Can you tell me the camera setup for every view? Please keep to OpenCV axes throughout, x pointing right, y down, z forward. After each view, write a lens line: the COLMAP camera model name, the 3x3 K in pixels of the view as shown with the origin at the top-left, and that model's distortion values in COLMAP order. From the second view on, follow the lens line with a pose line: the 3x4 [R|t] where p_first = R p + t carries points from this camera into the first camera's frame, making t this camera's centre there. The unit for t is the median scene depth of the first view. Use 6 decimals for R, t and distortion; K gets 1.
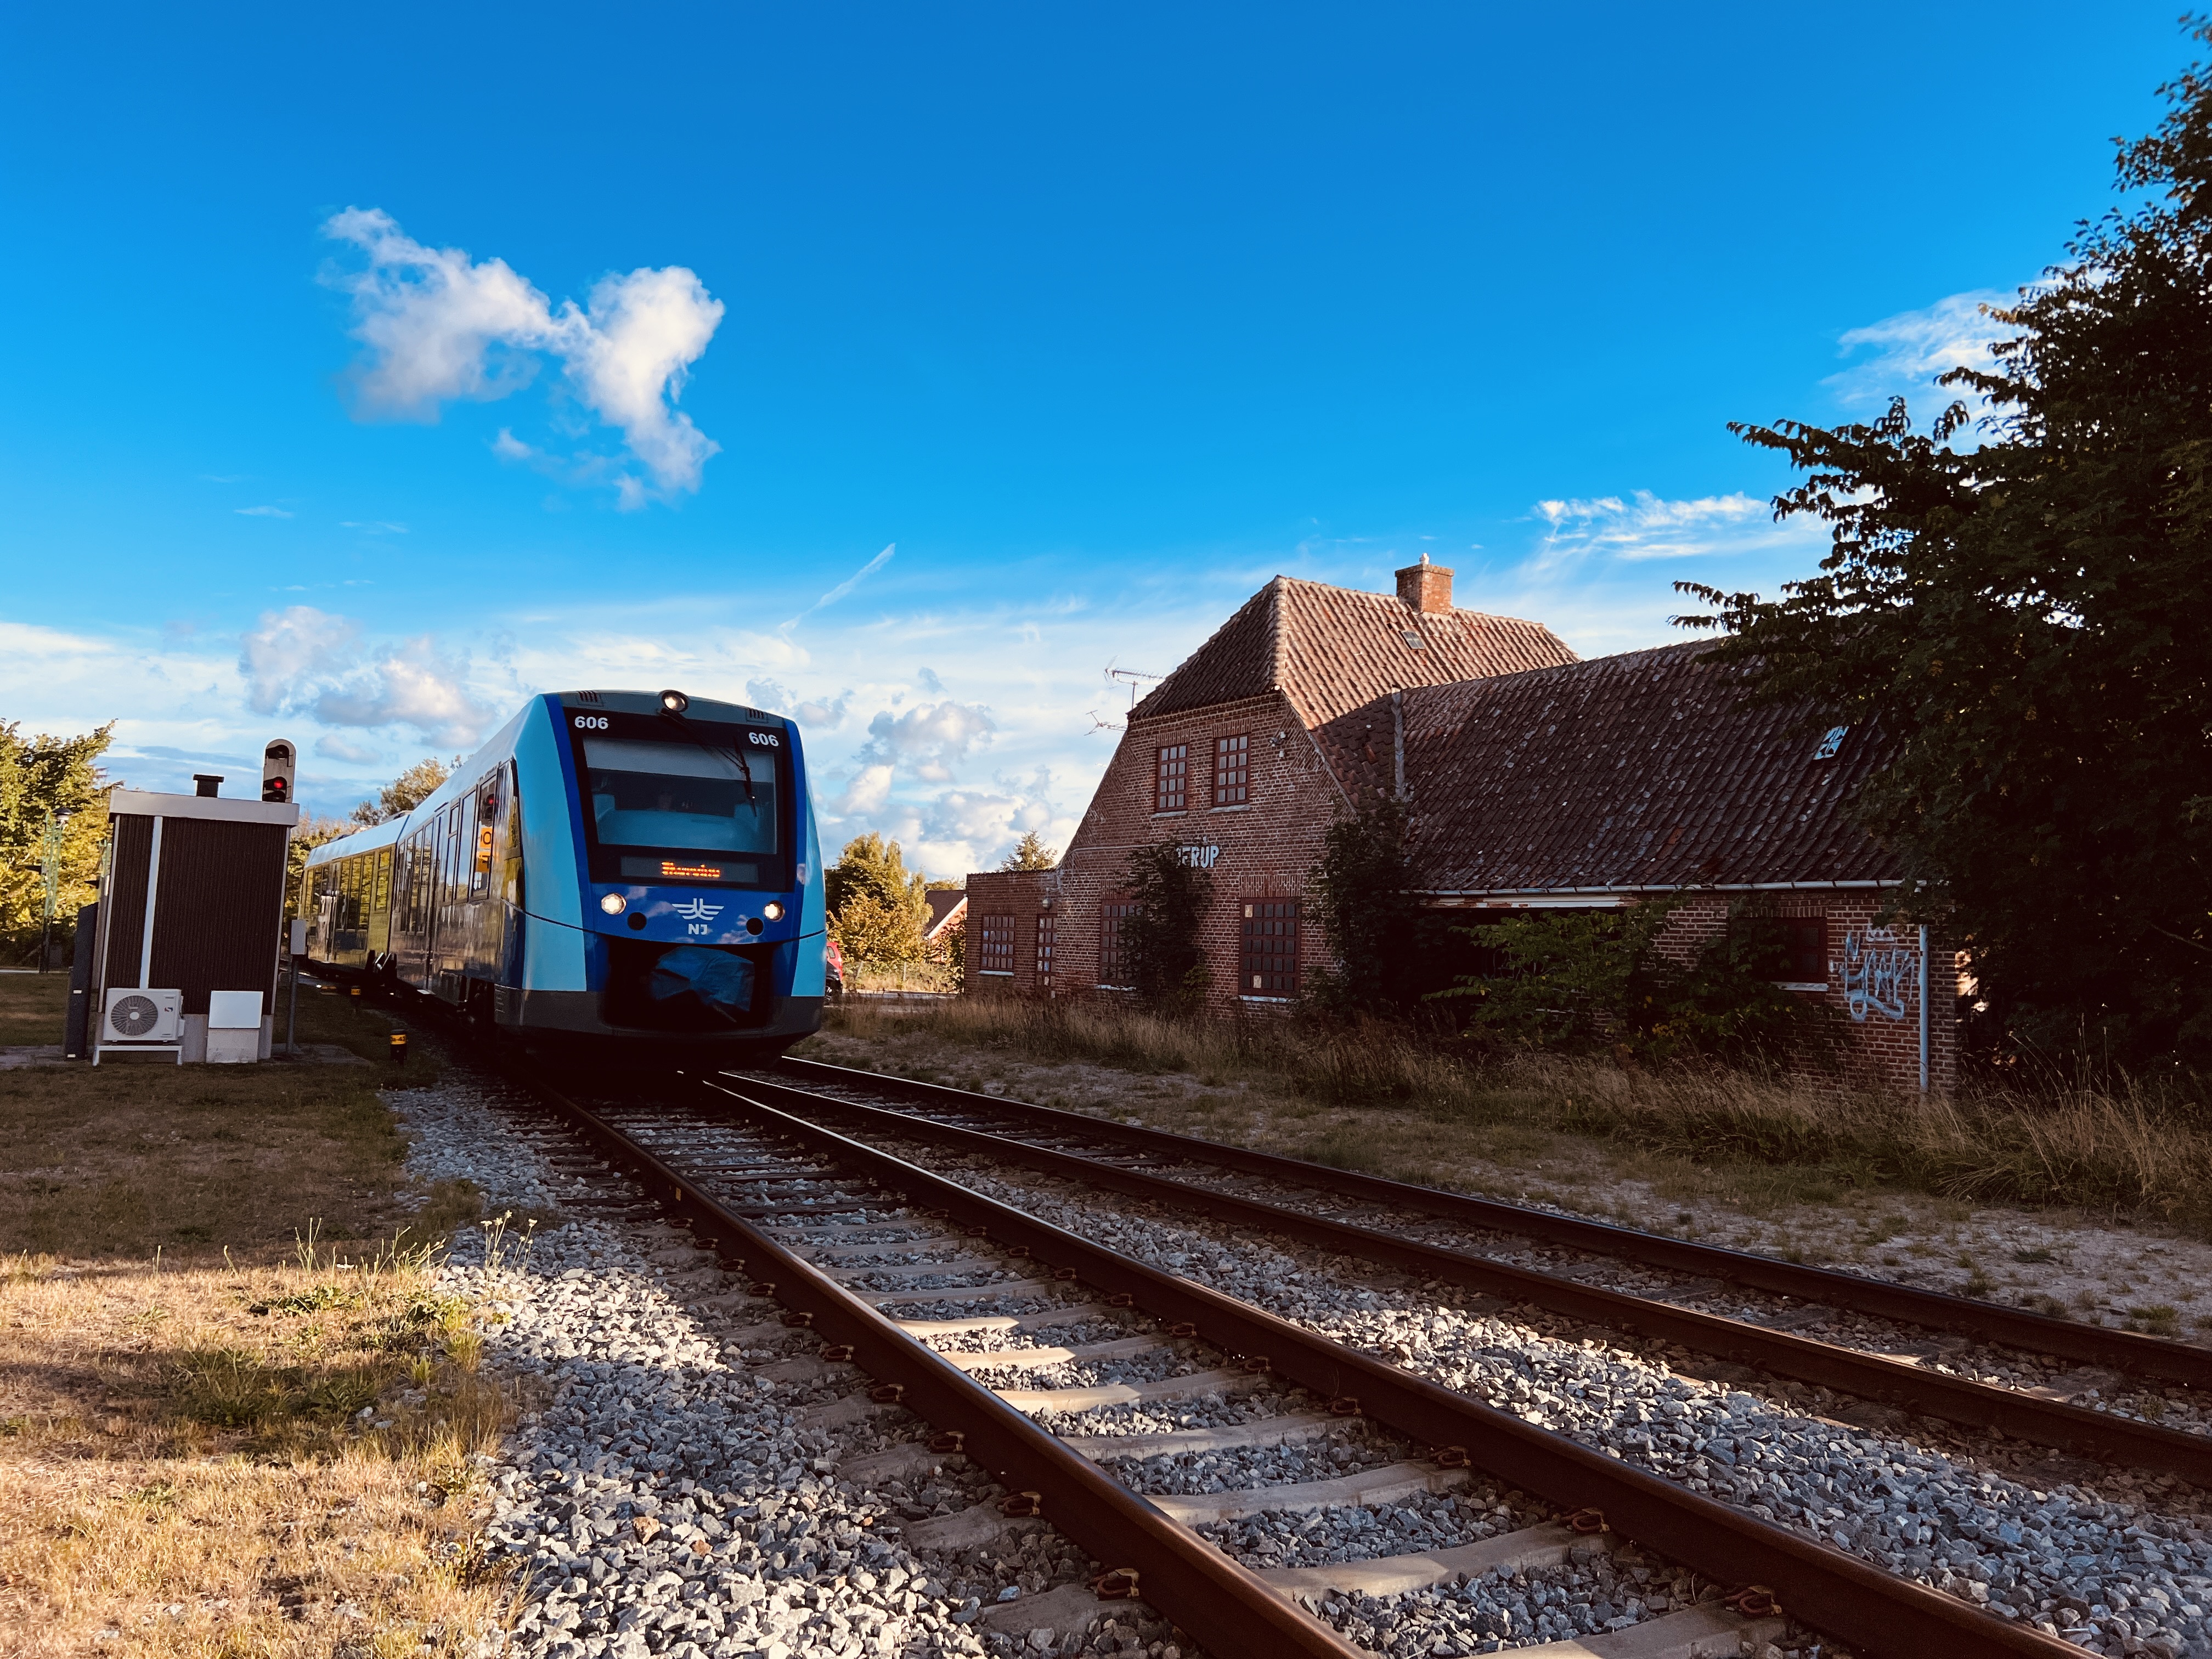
lens RADIAL K [[1652.9, 0, 1149.9], [0, 1652.9, 817.7], [0, 0, 1]] dist [0.040560, -0.051036]
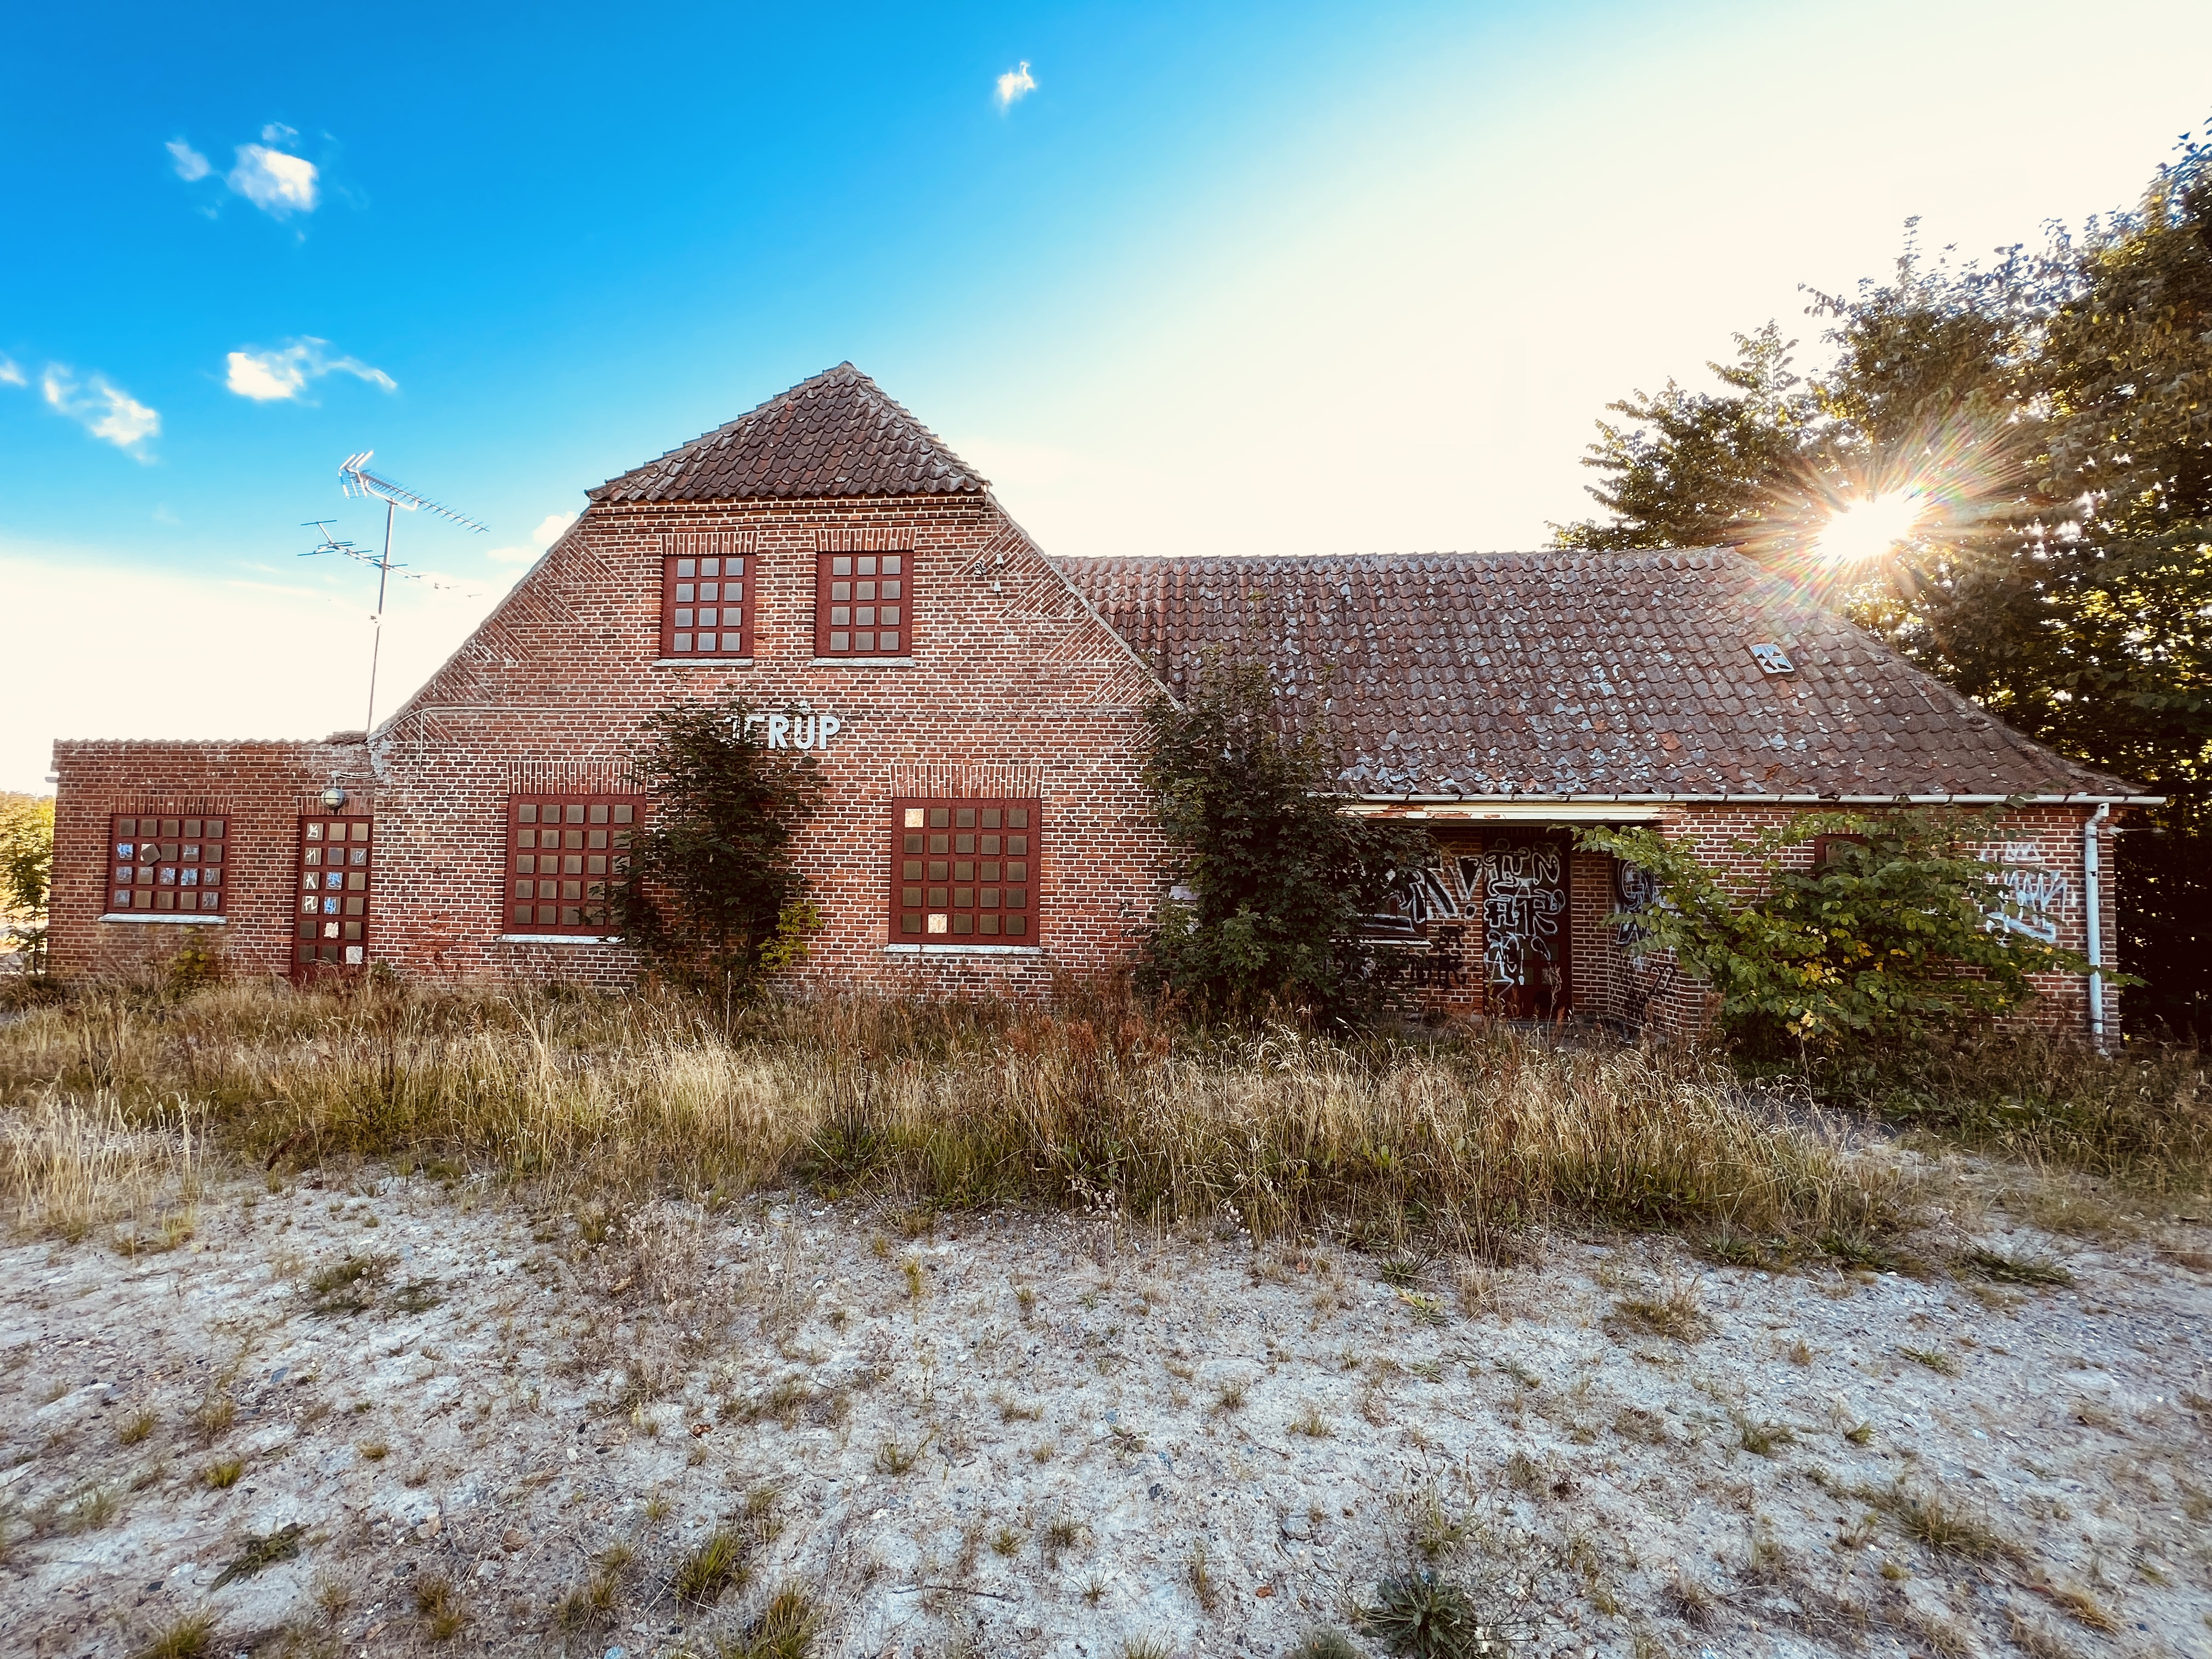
lens RADIAL K [[883.1, 0, 1106.0], [0, 883.1, 829.5], [0, 0, 1]] dist [-0.002612, 0.000431]
pose [[0.604268, 0.018844, 0.796558, -0.265941], [-0.057953, 0.998112, 0.020351, 0.075262], [-0.794671, -0.058461, 0.604219, 1.094943]]
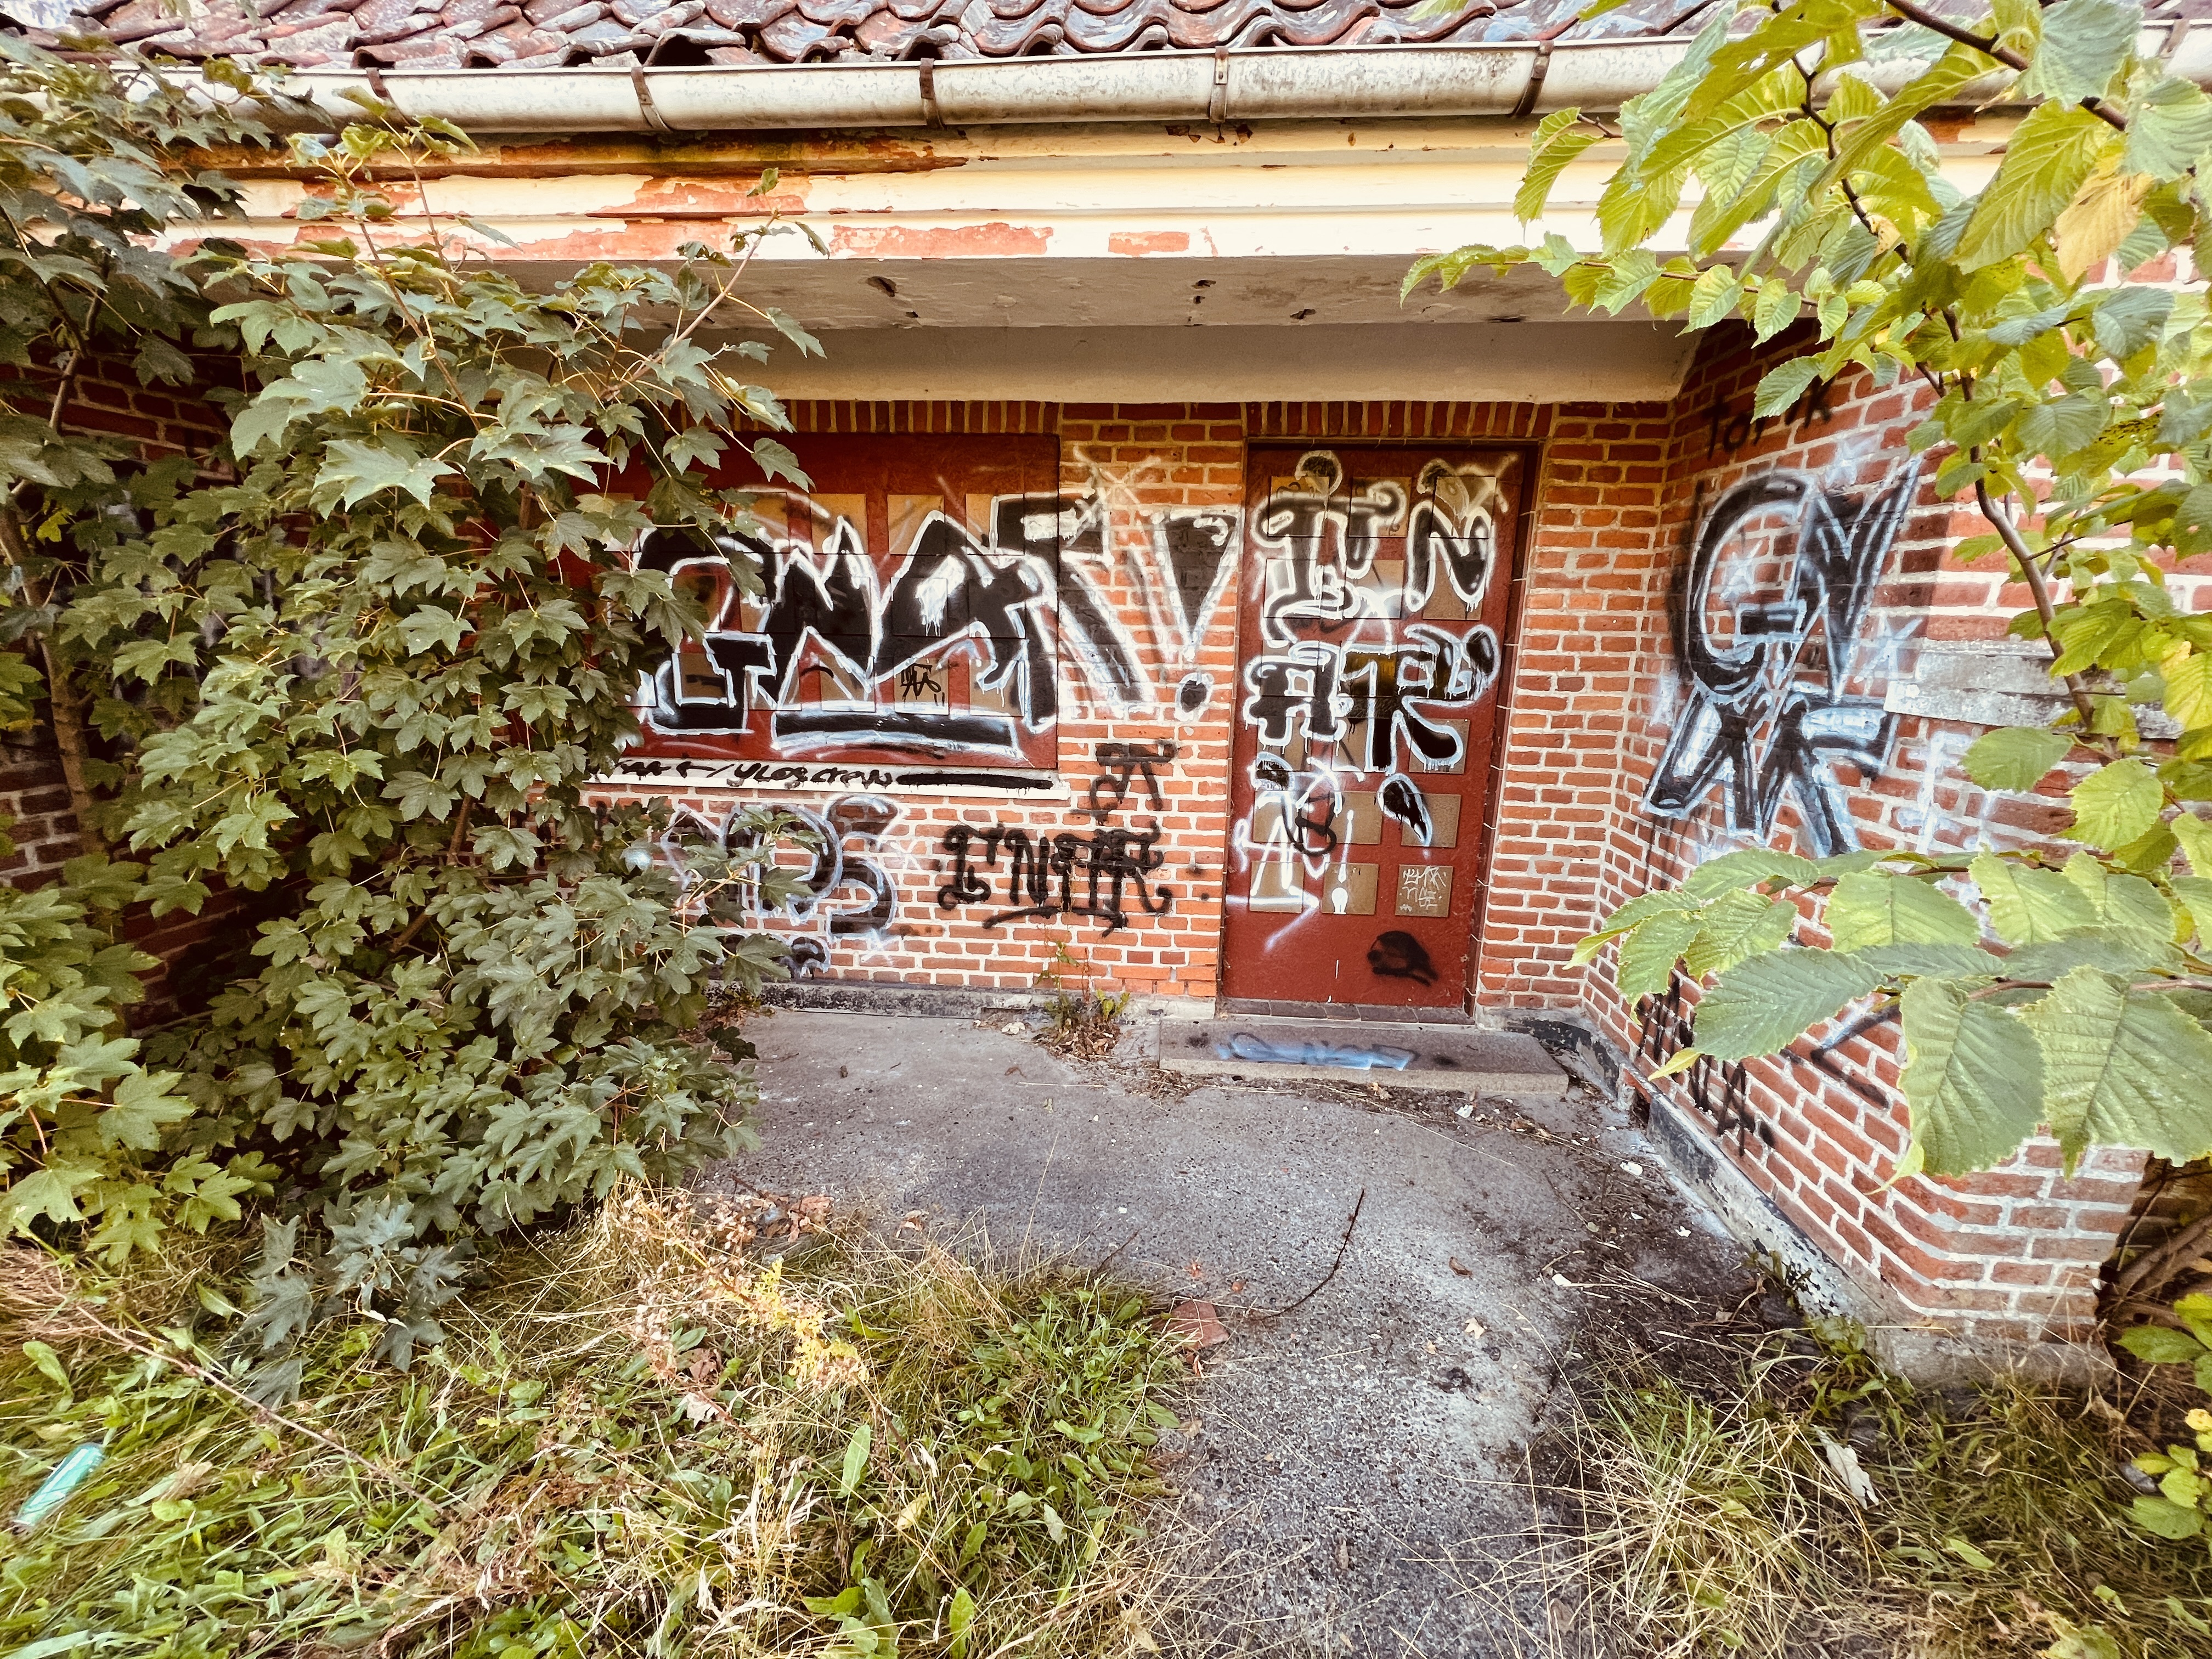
lens RADIAL K [[883.1, 0, 1106.0], [0, 883.1, 829.5], [0, 0, 1]] dist [-0.002612, 0.000431]
pose [[0.587308, -0.218352, 0.779353, 0.179140], [-0.061155, 0.948196, 0.311743, 0.097049], [-0.807050, -0.230751, 0.543530, 1.161020]]
